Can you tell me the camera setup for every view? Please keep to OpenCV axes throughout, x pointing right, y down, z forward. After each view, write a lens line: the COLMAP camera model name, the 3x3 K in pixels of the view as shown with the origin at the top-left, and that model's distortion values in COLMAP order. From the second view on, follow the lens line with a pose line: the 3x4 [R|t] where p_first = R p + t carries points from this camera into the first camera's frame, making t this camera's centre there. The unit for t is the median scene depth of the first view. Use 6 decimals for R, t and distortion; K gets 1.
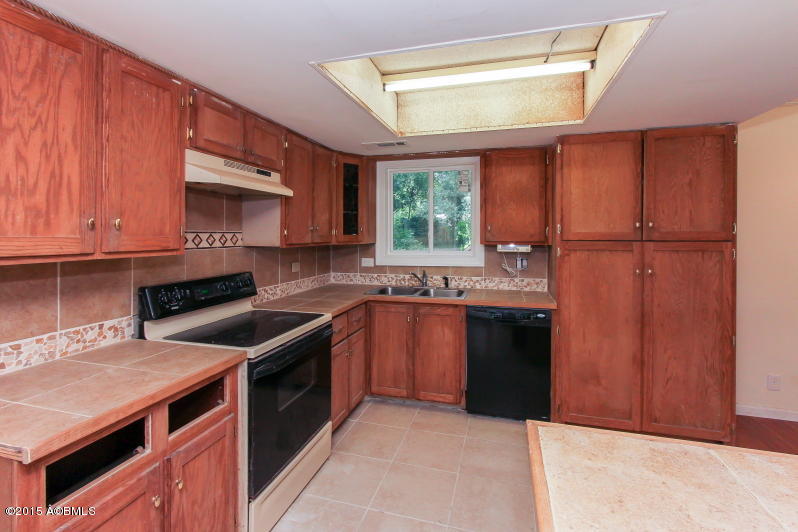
lens RADIAL K [[375.6, 0, 403.1], [0, 375.6, 237.3], [0, 0, 1]] dist [0.000642, 0.000670]
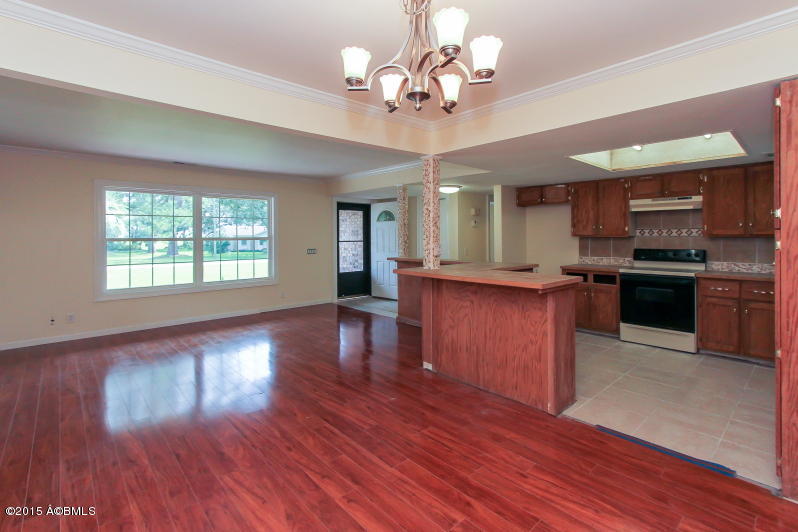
lens RADIAL K [[375.6, 0, 403.1], [0, 375.6, 237.3], [0, 0, 1]] dist [0.000642, 0.000670]
pose [[-0.526518, 0.005581, -0.850146, 1.826541], [-0.004703, 0.999944, 0.009477, 0.019057], [0.850151, 0.008988, -0.526462, 0.682941]]
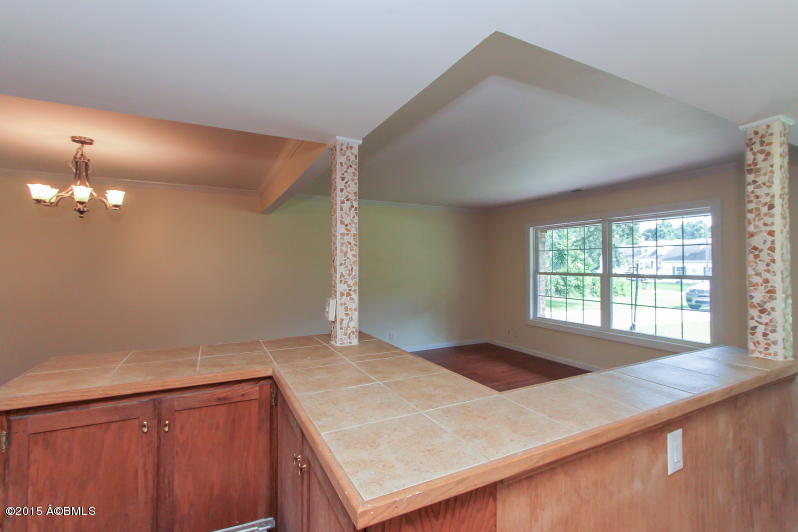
lens RADIAL K [[374.4, 0, 399.6], [0, 374.4, 249.1], [0, 0, 1]] dist [0.000468, 0.000234]
pose [[-0.682821, 0.025625, 0.730136, -0.108791], [0.006575, 0.999560, -0.028931, -0.019964], [-0.730556, -0.014954, -0.682689, 0.470587]]
